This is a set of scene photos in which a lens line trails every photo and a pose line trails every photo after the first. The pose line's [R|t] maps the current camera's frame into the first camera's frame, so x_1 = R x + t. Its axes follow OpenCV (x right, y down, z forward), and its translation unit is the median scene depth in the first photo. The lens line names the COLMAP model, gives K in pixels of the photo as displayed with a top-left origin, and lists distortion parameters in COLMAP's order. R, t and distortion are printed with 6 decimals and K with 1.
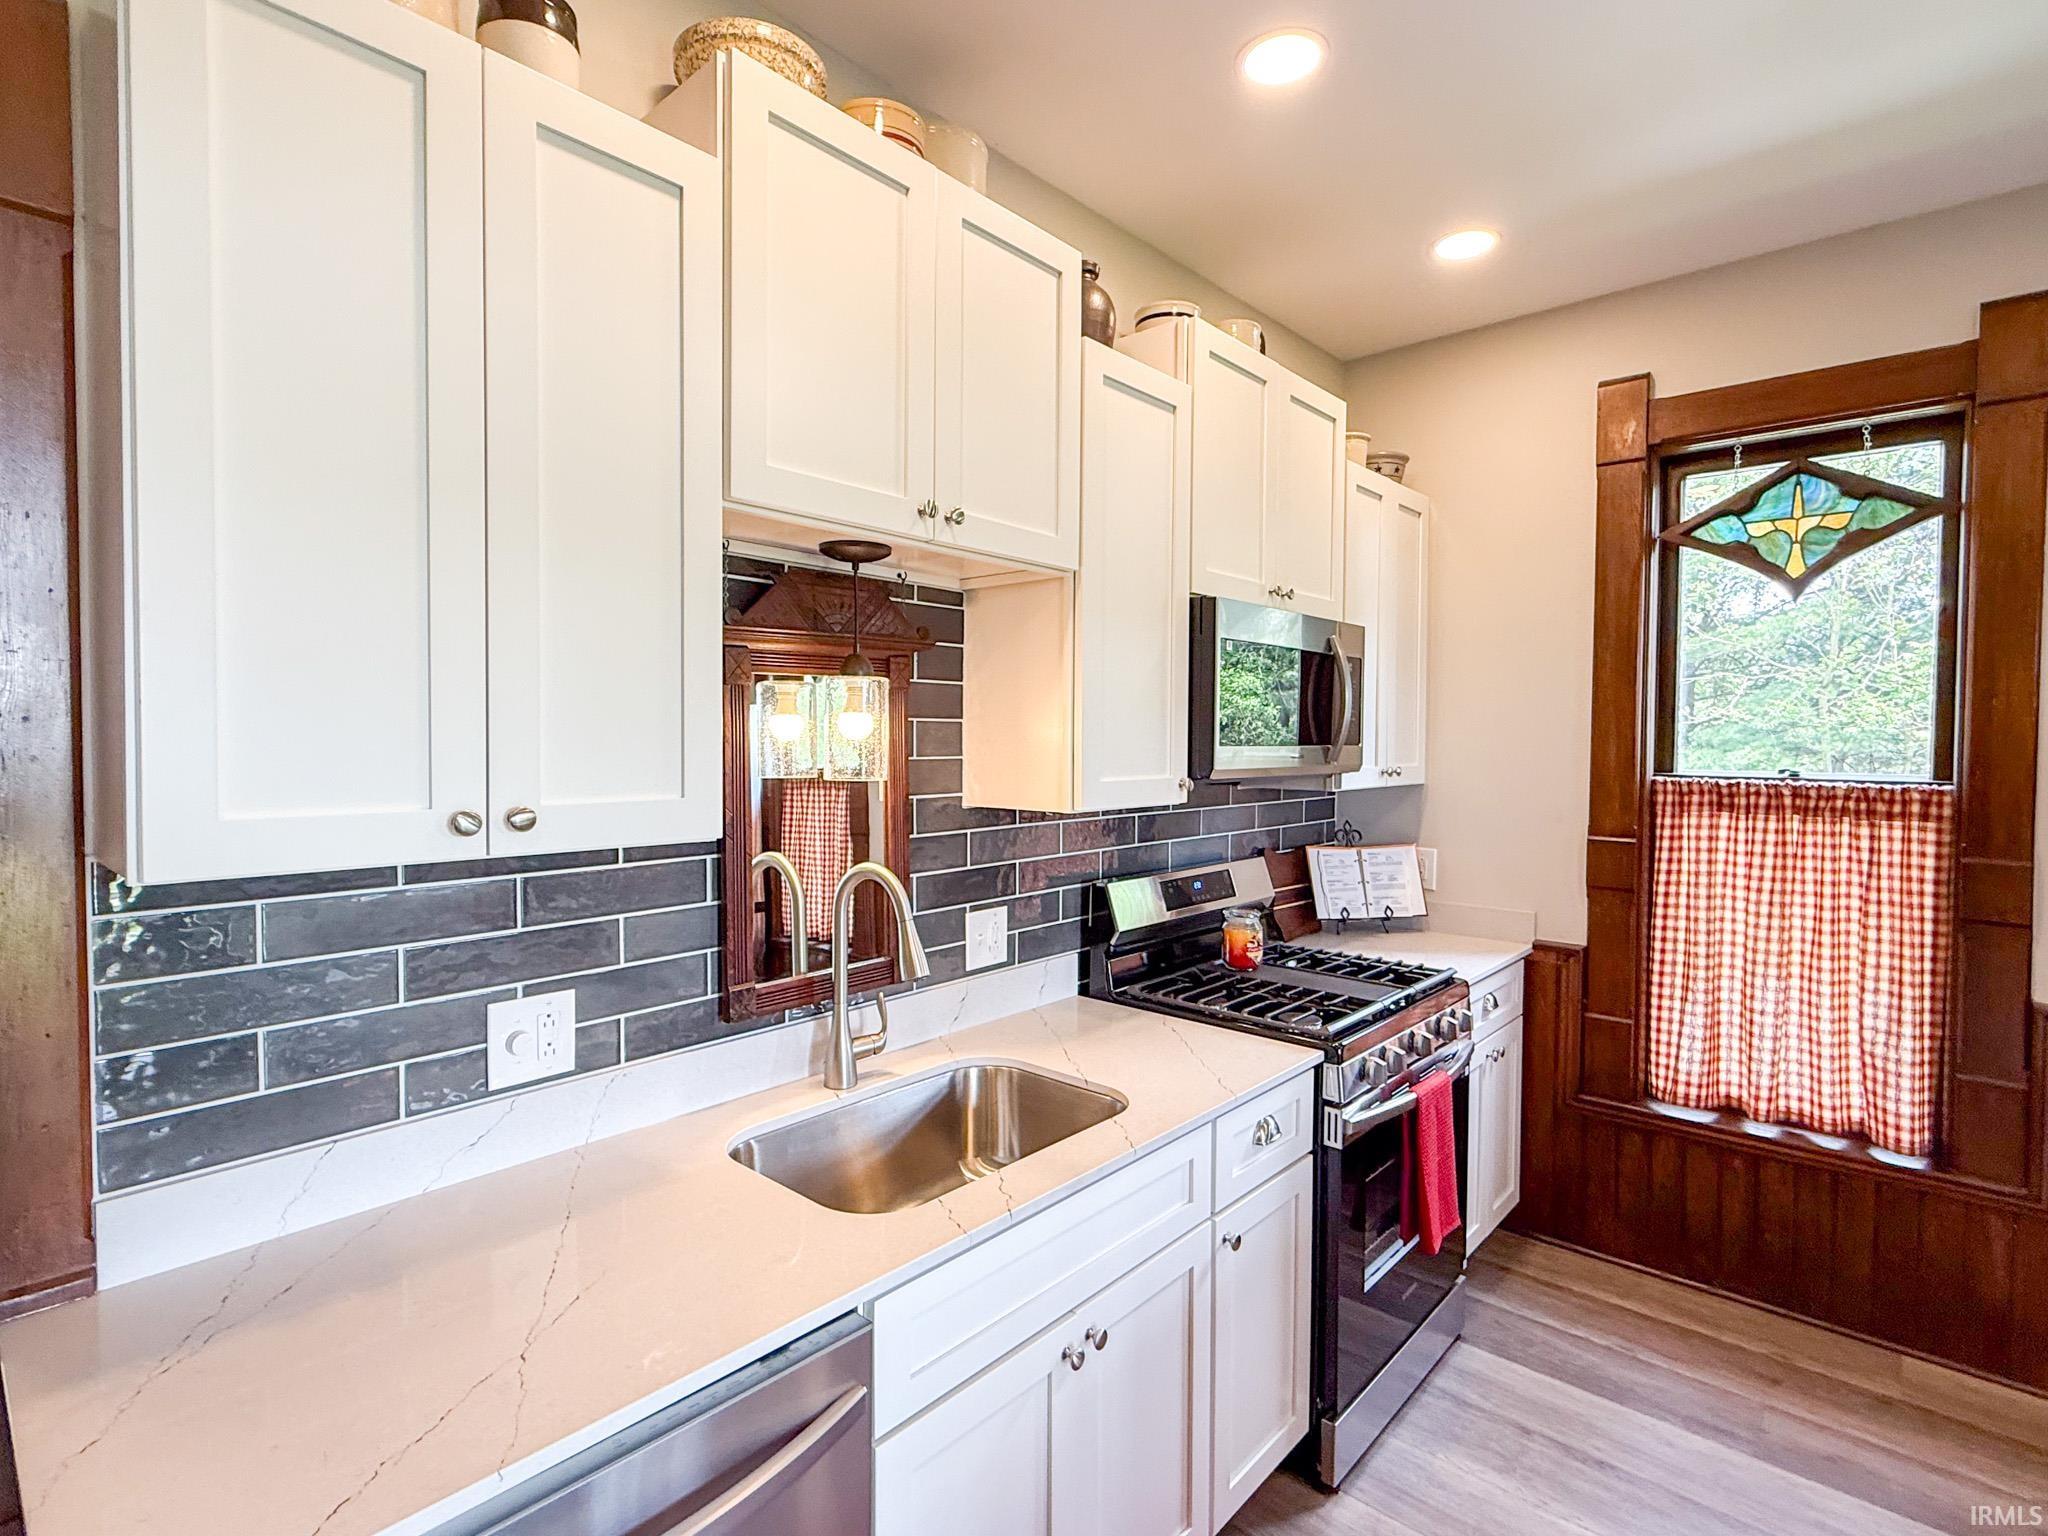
lens RADIAL K [[1010.5, 0, 1022.0], [0, 1010.5, 766.6], [0, 0, 1]] dist [-0.000447, -0.000096]
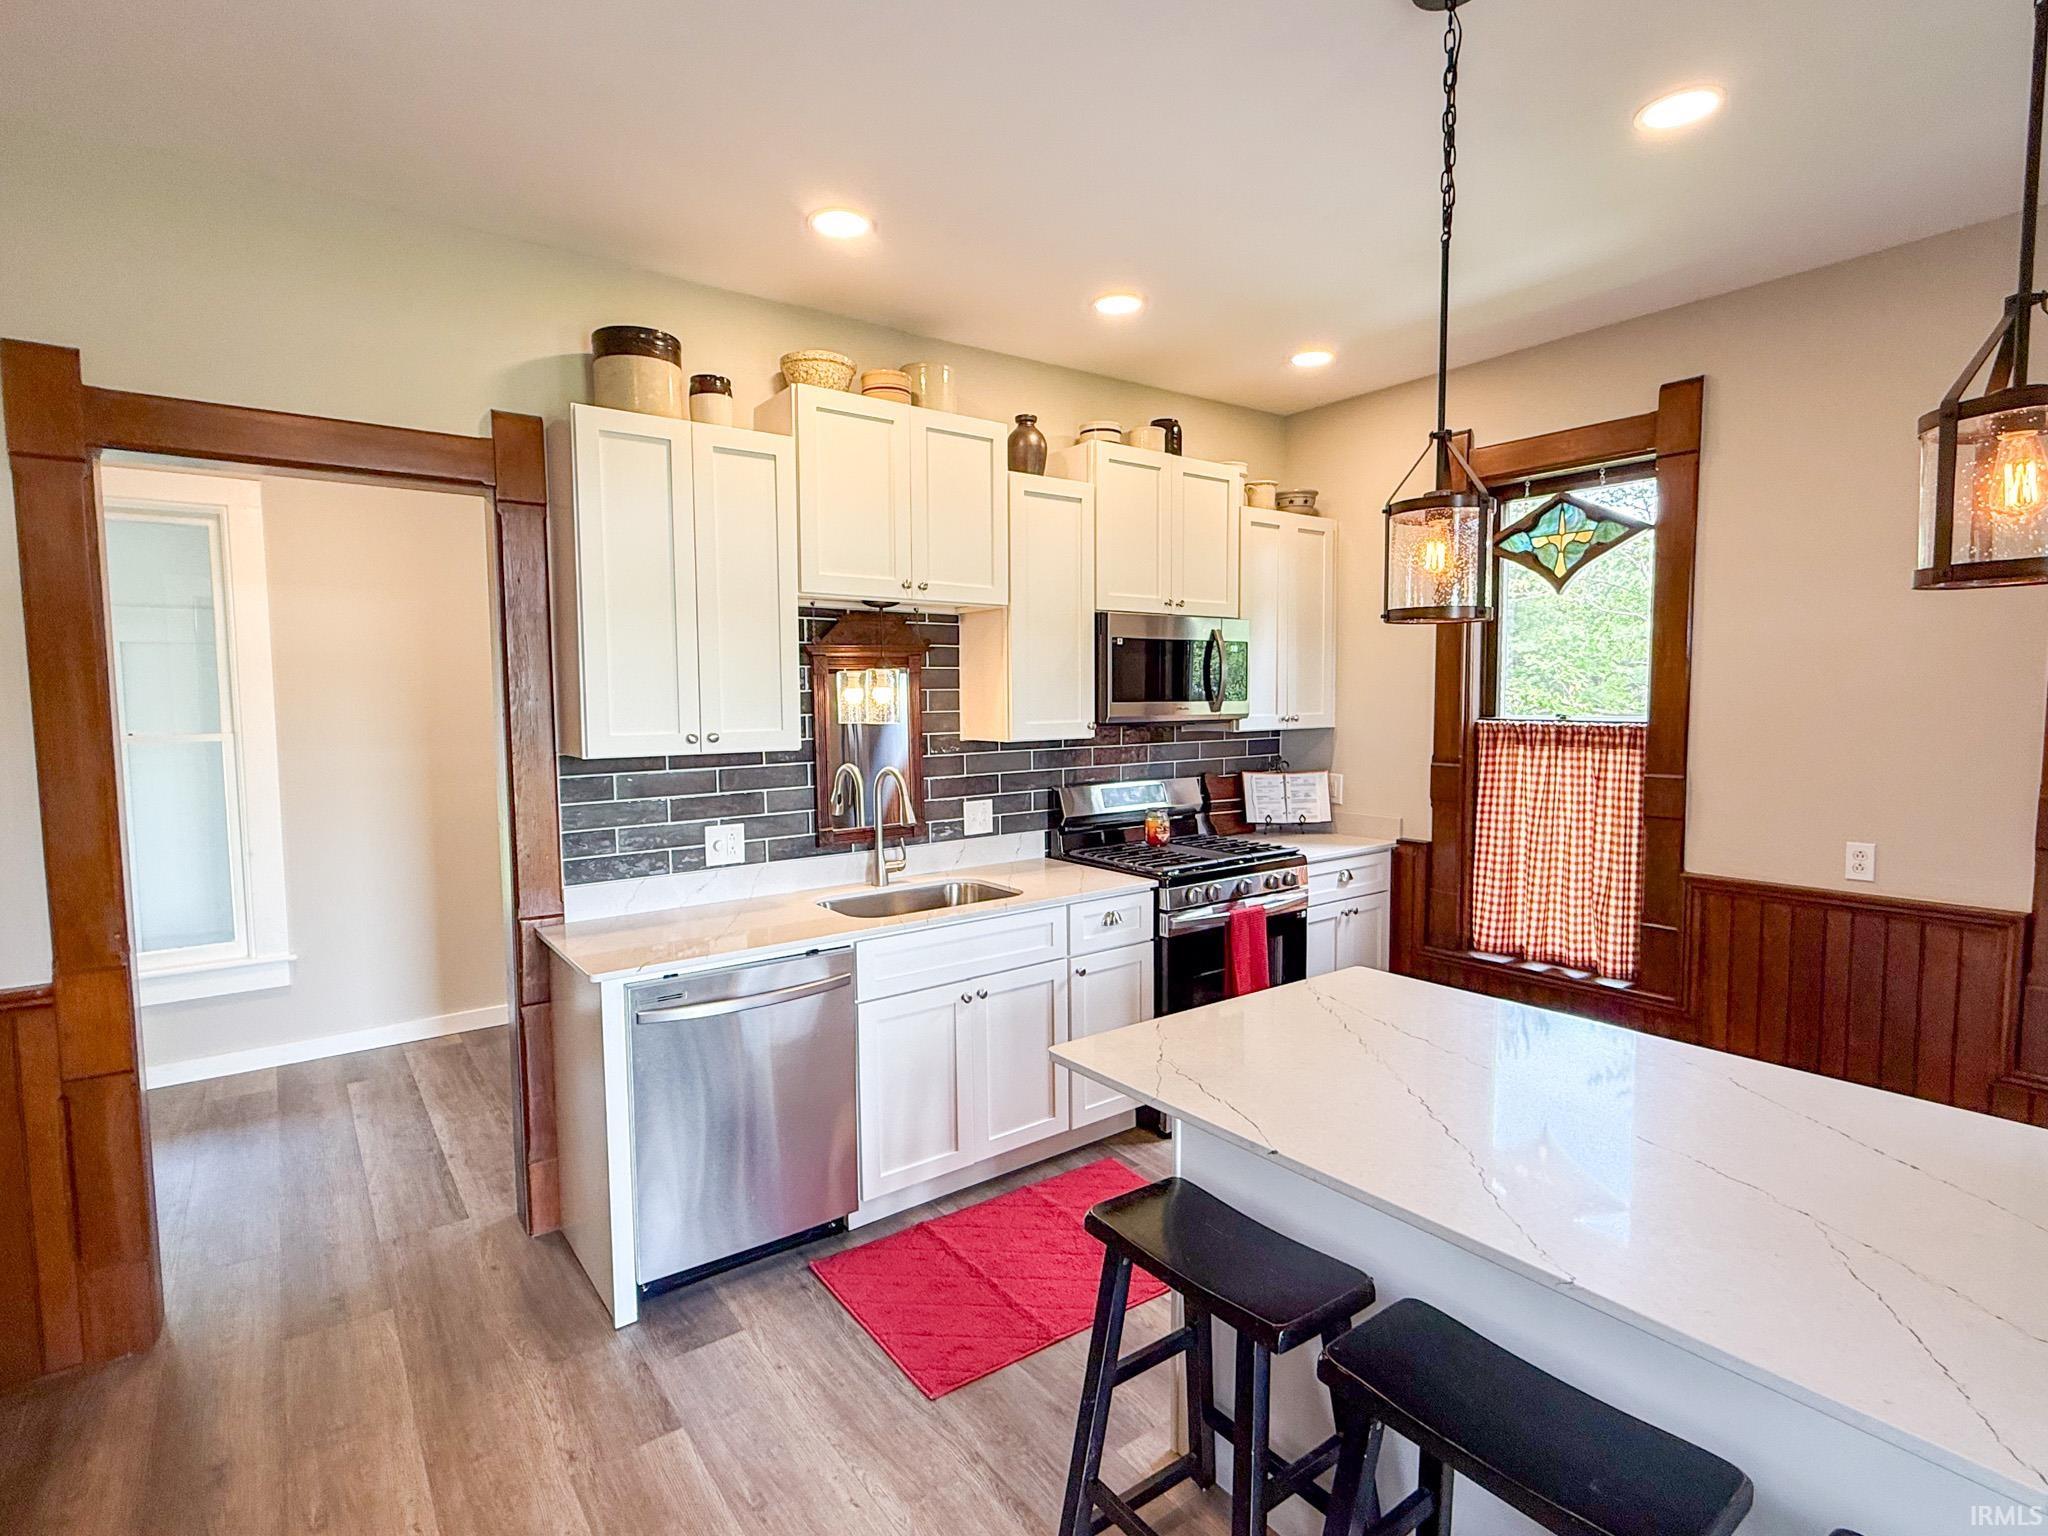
lens RADIAL K [[1010.5, 0, 1022.0], [0, 1010.5, 766.6], [0, 0, 1]] dist [-0.000447, -0.000096]
pose [[0.980396, -0.000183, -0.197035, 0.339779], [0.008634, 0.999079, 0.042030, 0.012070], [0.196846, -0.042907, 0.979495, -0.591613]]
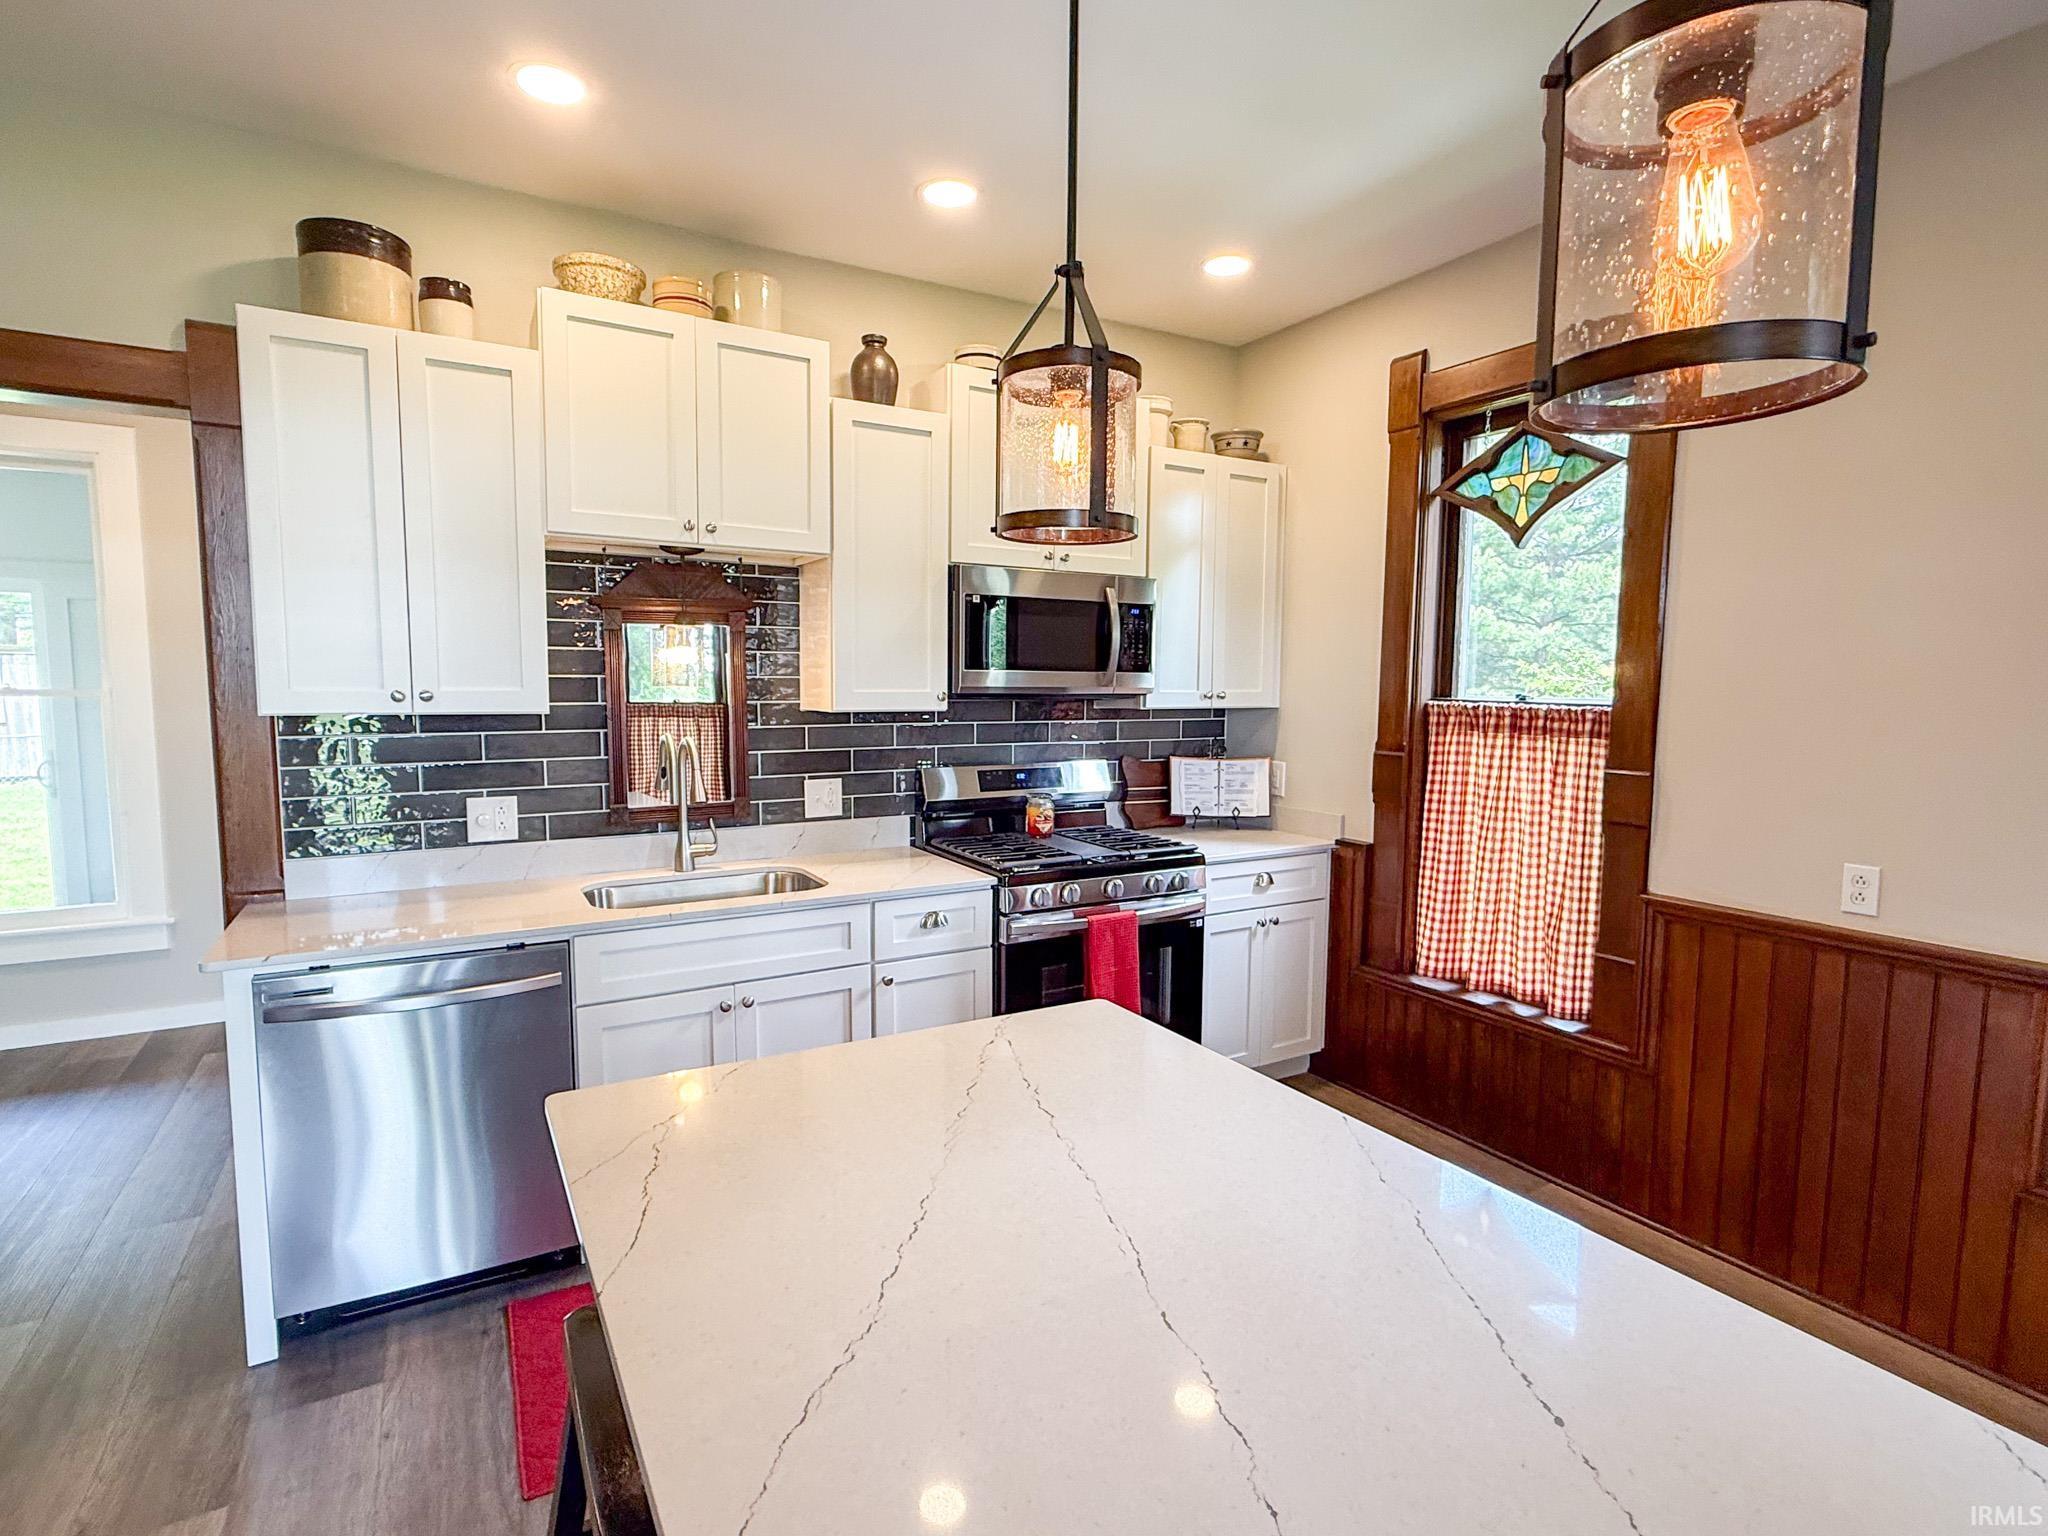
lens RADIAL K [[1011.3, 0, 1025.7], [0, 1011.3, 771.4], [0, 0, 1]] dist [-0.001261, 0.000648]
pose [[0.953122, 0.030833, -0.301011, 0.642481], [-0.012632, 0.997982, 0.062228, 0.029521], [0.302322, -0.055508, 0.951588, -0.310629]]
